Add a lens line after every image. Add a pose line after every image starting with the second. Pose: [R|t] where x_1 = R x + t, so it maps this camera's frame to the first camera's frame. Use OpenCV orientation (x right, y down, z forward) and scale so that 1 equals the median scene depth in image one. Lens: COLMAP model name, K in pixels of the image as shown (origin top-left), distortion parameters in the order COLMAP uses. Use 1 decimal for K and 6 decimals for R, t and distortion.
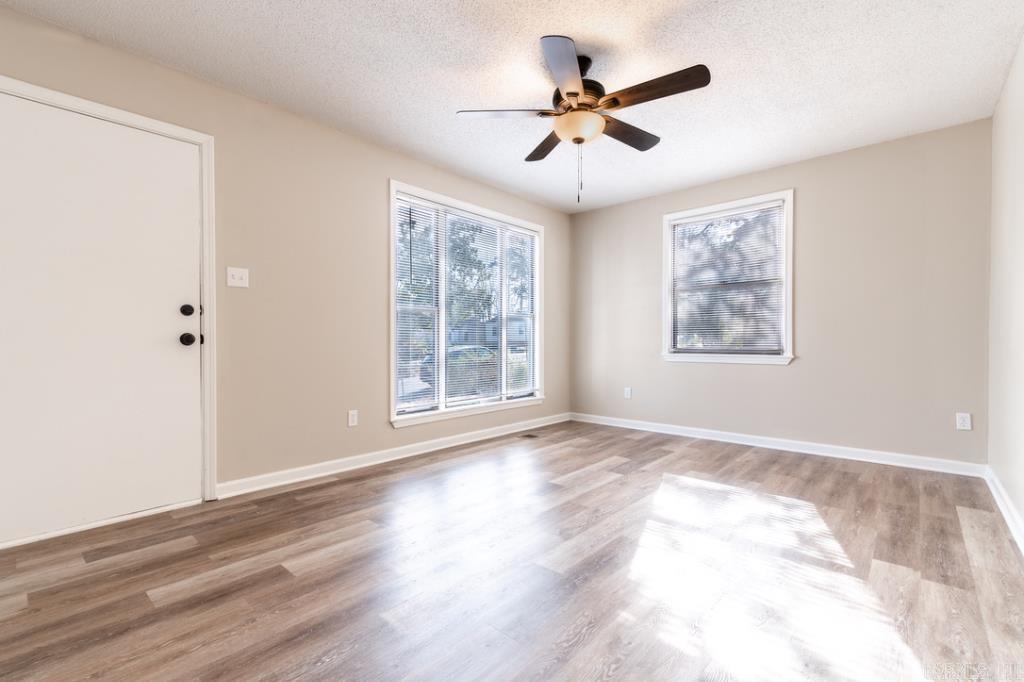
lens RADIAL K [[452.5, 0, 513.1], [0, 452.5, 341.8], [0, 0, 1]] dist [-0.001532, -0.000508]
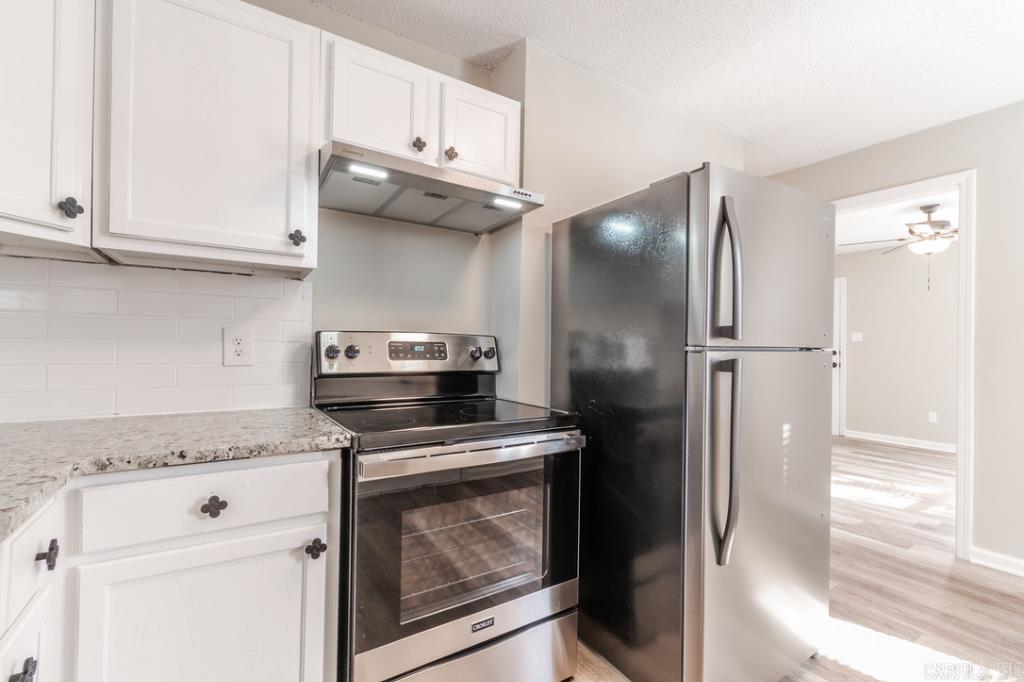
lens RADIAL K [[452.5, 0, 512.2], [0, 452.5, 345.4], [0, 0, 1]] dist [-0.001532, -0.000508]
pose [[-0.271972, -0.010176, -0.962251, 2.045664], [-0.016422, 0.999848, -0.005932, -0.066990], [0.962165, 0.014189, -0.272098, 0.002031]]
